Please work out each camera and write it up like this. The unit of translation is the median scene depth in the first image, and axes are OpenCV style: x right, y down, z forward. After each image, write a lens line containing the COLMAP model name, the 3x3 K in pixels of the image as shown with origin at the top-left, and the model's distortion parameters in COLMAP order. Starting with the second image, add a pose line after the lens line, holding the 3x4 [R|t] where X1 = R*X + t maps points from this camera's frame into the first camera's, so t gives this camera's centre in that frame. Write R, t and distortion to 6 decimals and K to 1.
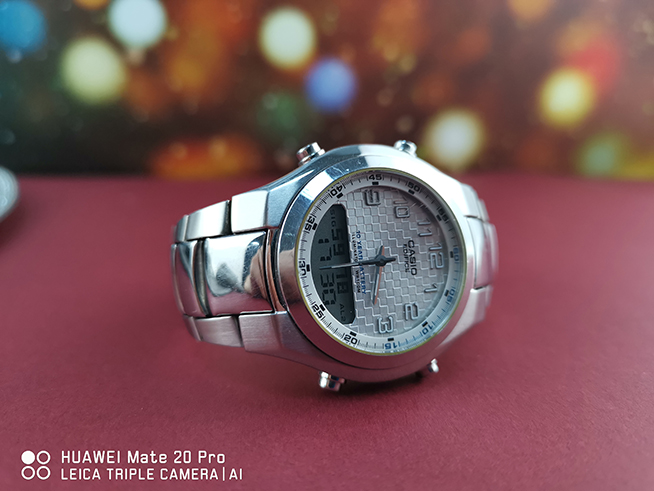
lens RADIAL K [[512.4, 0, 325.4], [0, 512.4, 245.4], [0, 0, 1]] dist [0.000583, 0.000038]
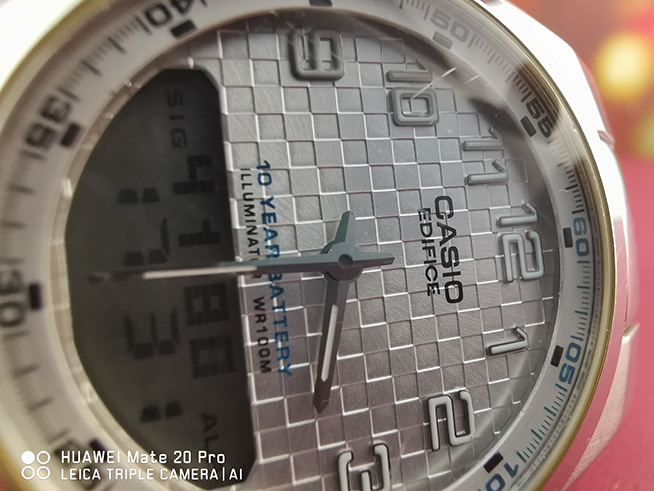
lens RADIAL K [[499.3, 0, 329.1], [0, 499.3, 246.0], [0, 0, 1]] dist [0.046826, -0.002666]
pose [[0.998949, -0.016658, -0.042692, 0.111474], [0.017405, 0.999701, 0.017179, 0.015761], [0.042393, -0.017904, 0.998941, 0.702354]]
